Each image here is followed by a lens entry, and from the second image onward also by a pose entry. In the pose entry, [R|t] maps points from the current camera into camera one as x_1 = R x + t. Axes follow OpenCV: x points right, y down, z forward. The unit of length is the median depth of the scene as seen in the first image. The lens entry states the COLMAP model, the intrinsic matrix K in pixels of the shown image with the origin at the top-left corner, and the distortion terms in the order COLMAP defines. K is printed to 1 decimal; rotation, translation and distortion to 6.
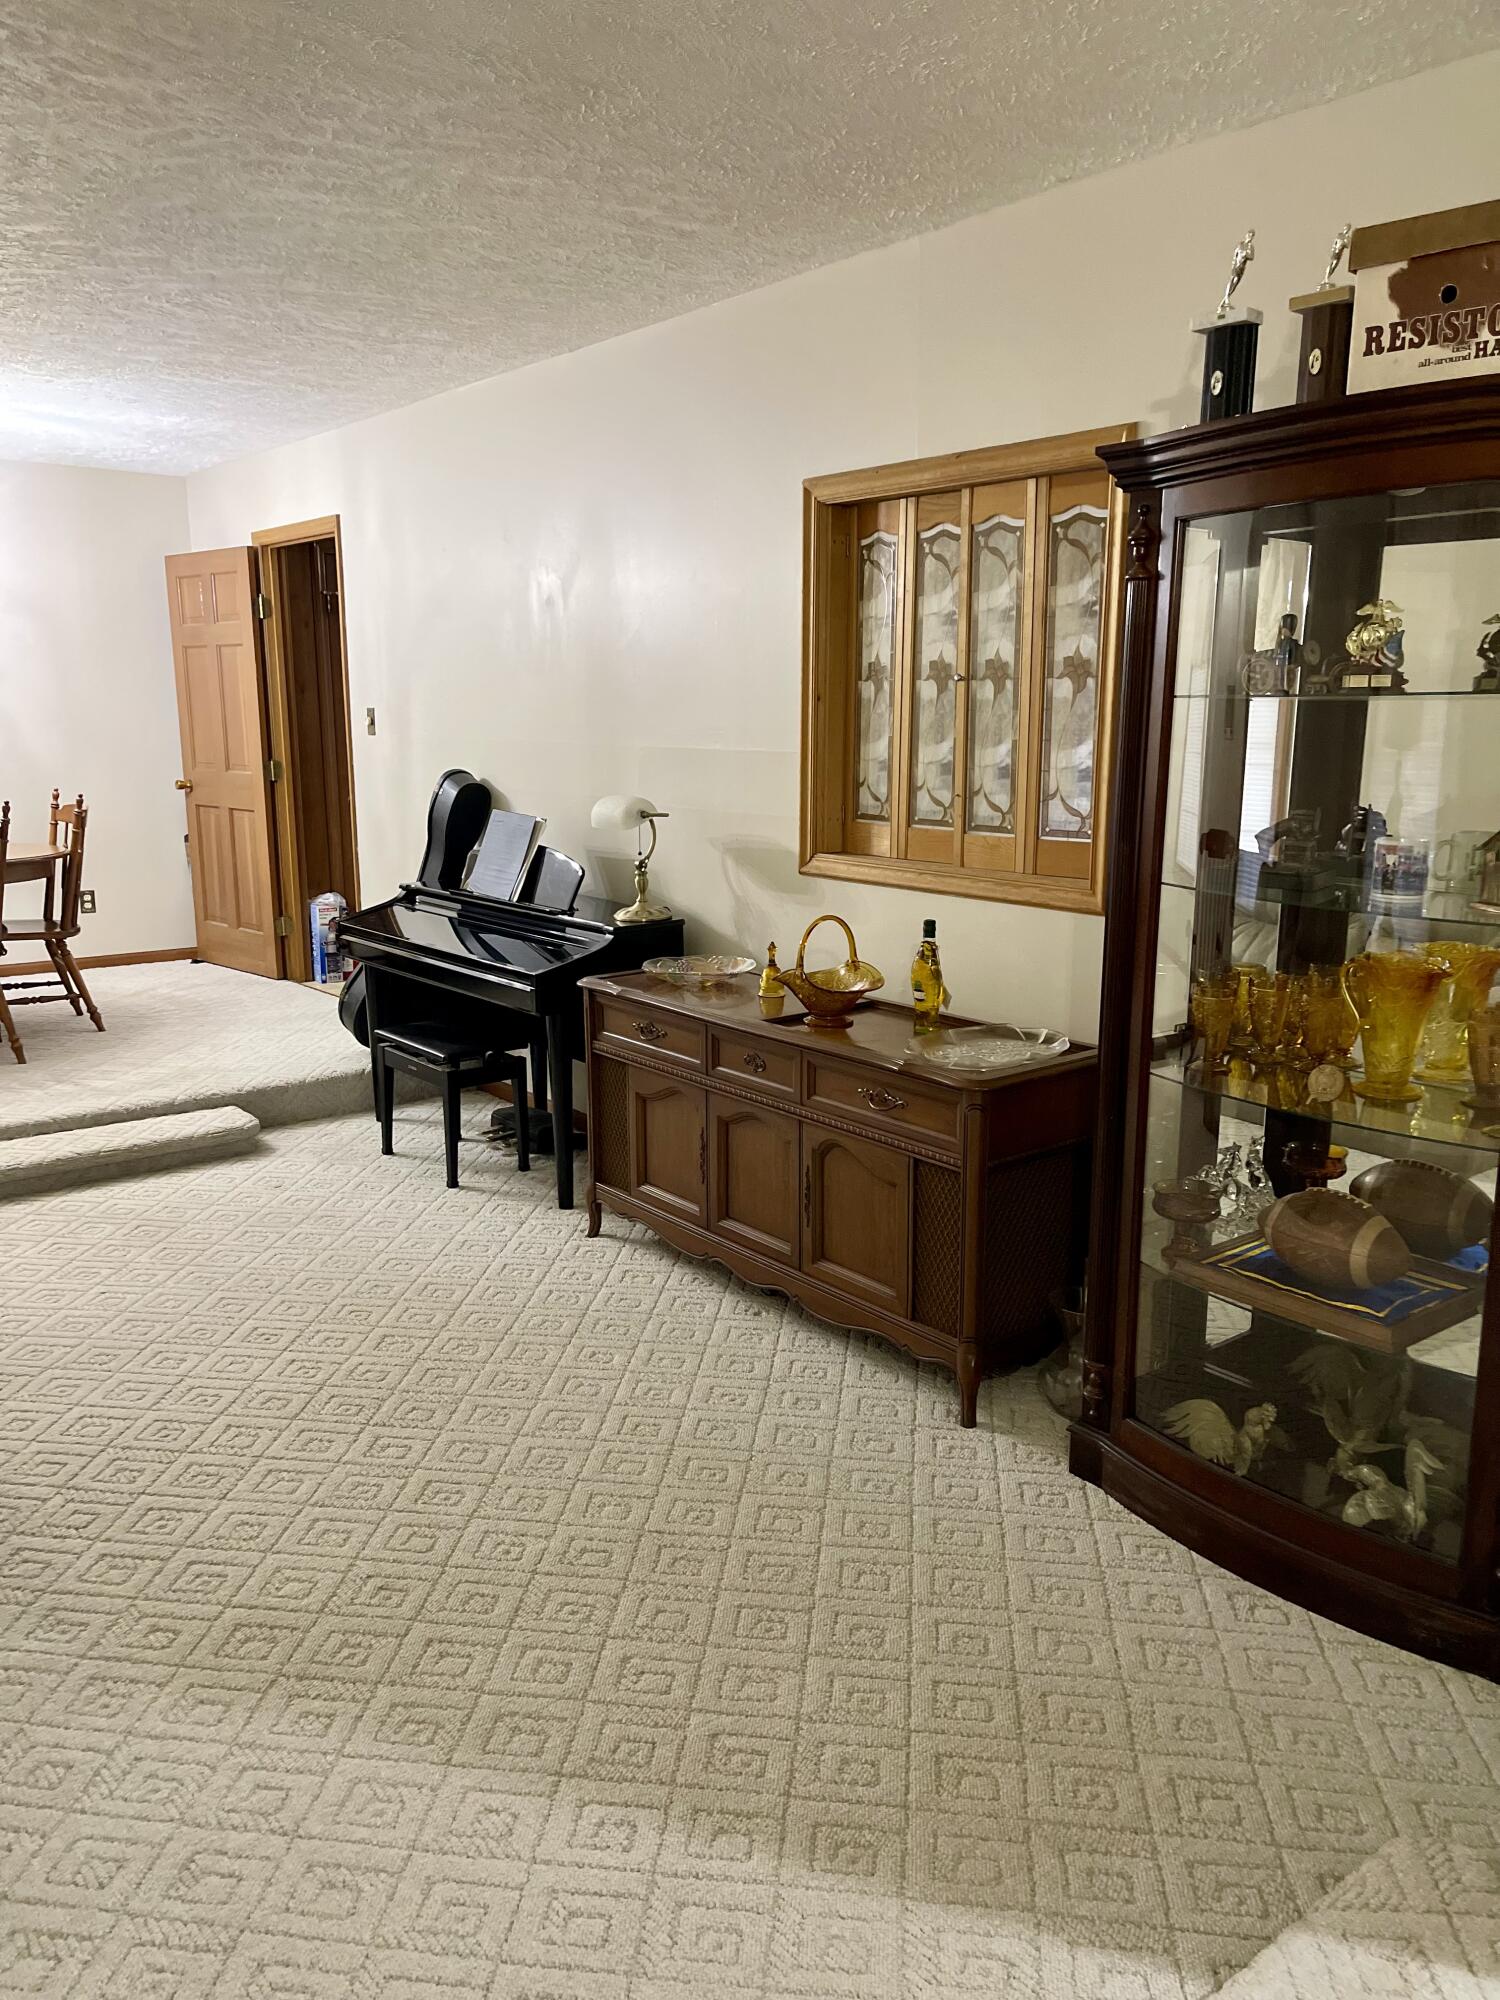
lens RADIAL K [[1479.6, 0, 809.5], [0, 1479.6, 1034.7], [0, 0, 1]] dist [0.039958, -0.088467]
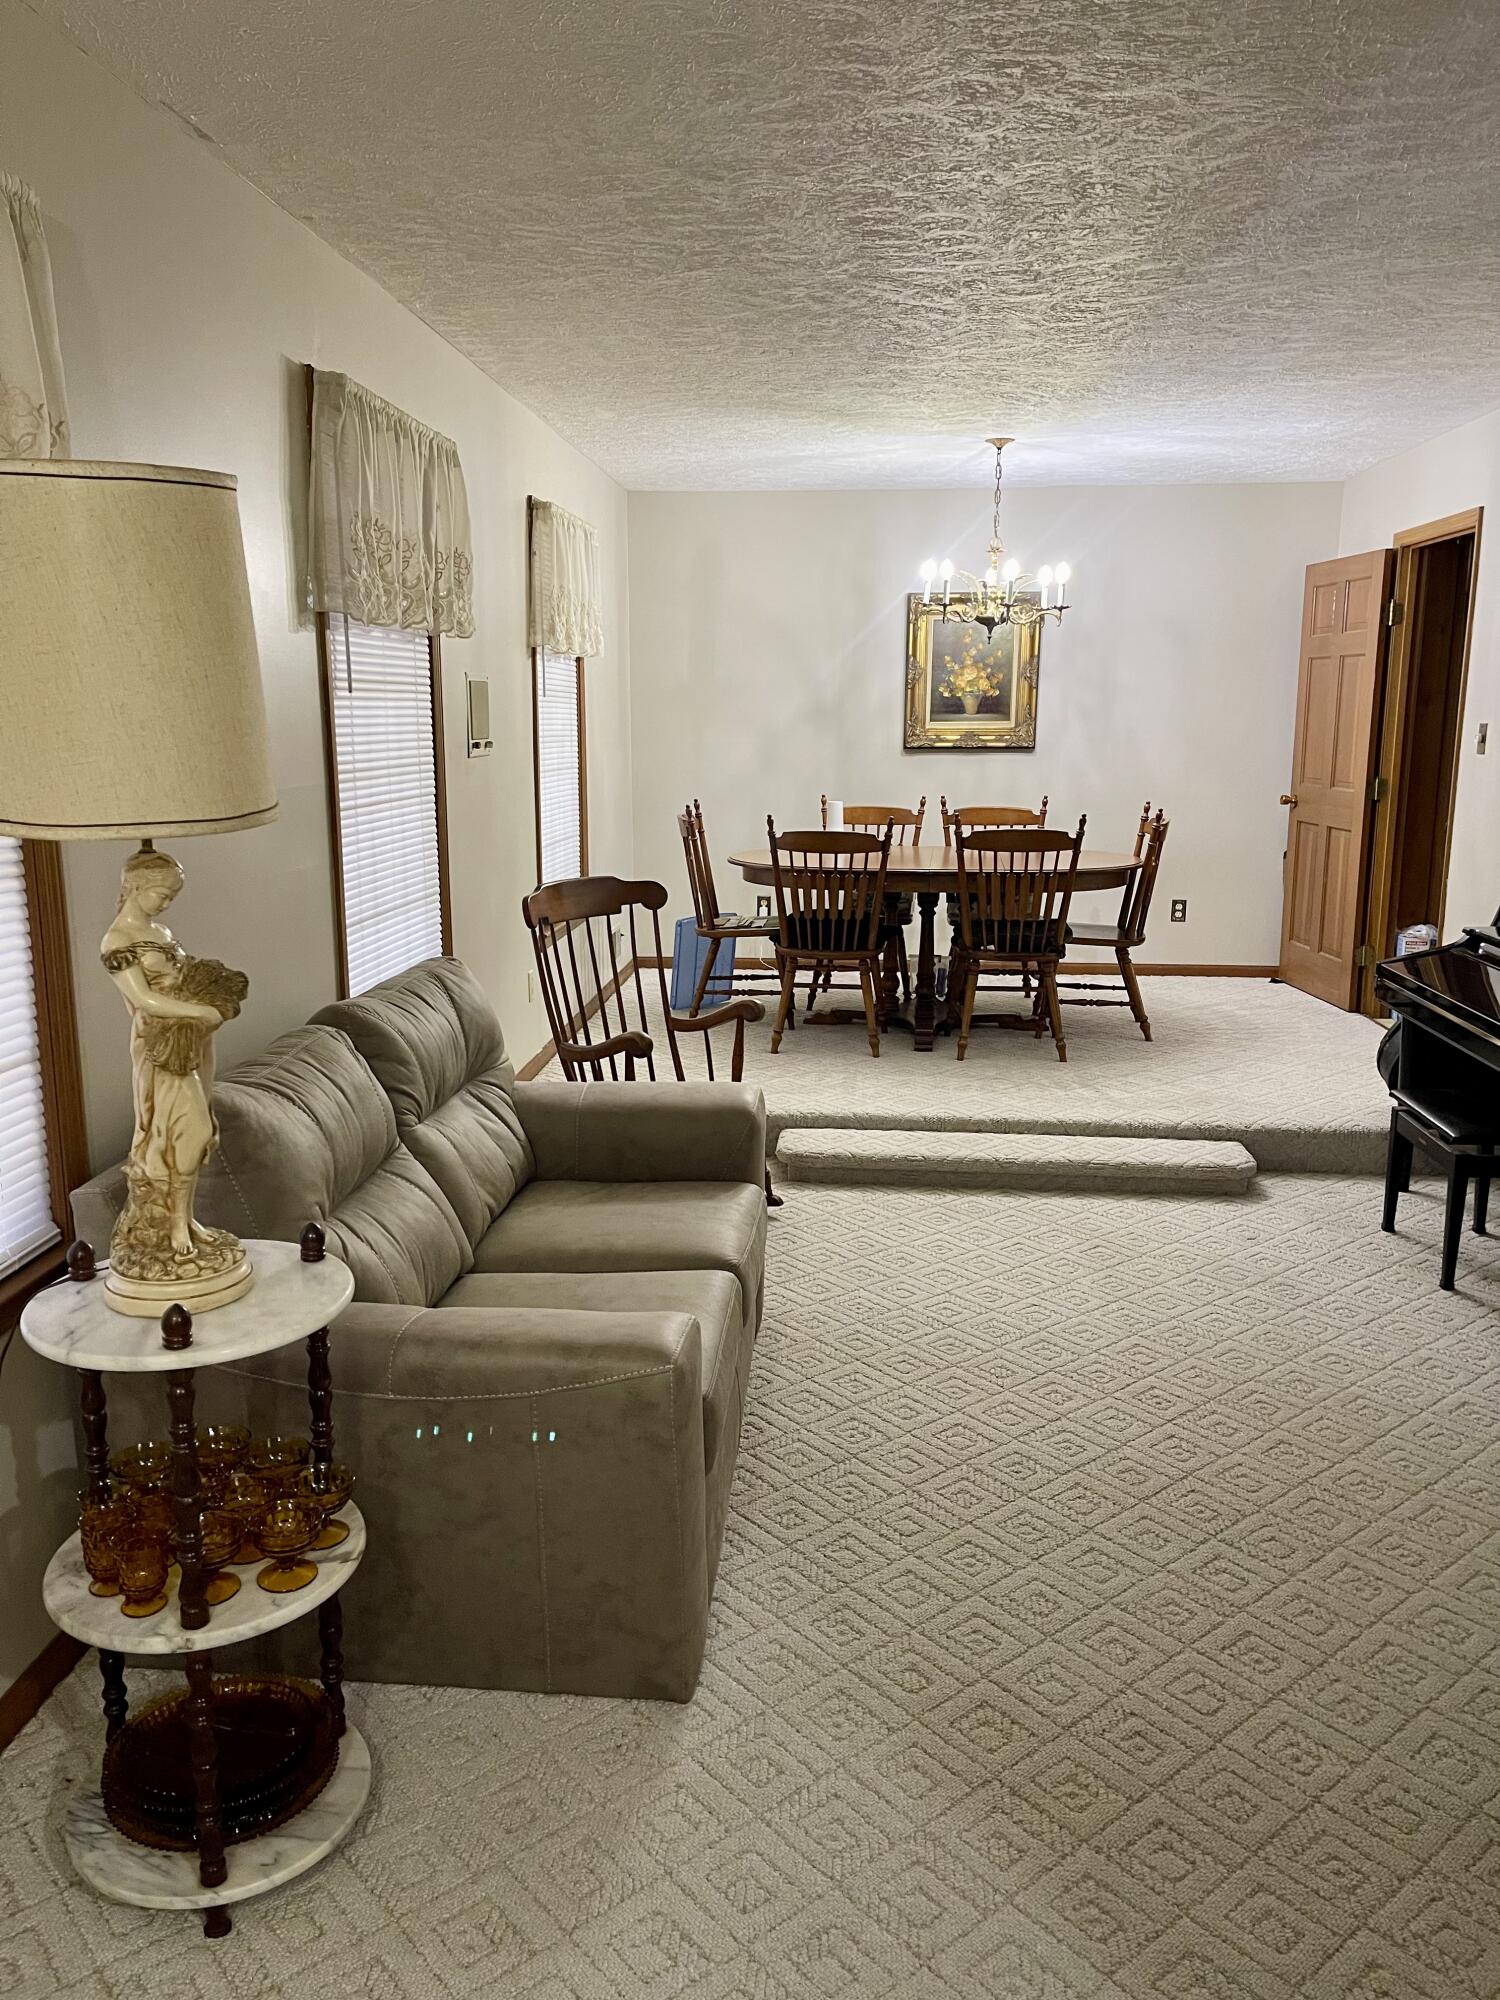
lens RADIAL K [[1518.6, 0, 750.0], [0, 1518.6, 1000.0], [0, 0, 1]] dist [0.053553, -0.074145]
pose [[0.700856, 0.130117, -0.701335, 0.078816], [-0.149391, 0.988192, 0.034049, -0.033181], [0.697484, 0.080909, 0.712018, 0.089214]]
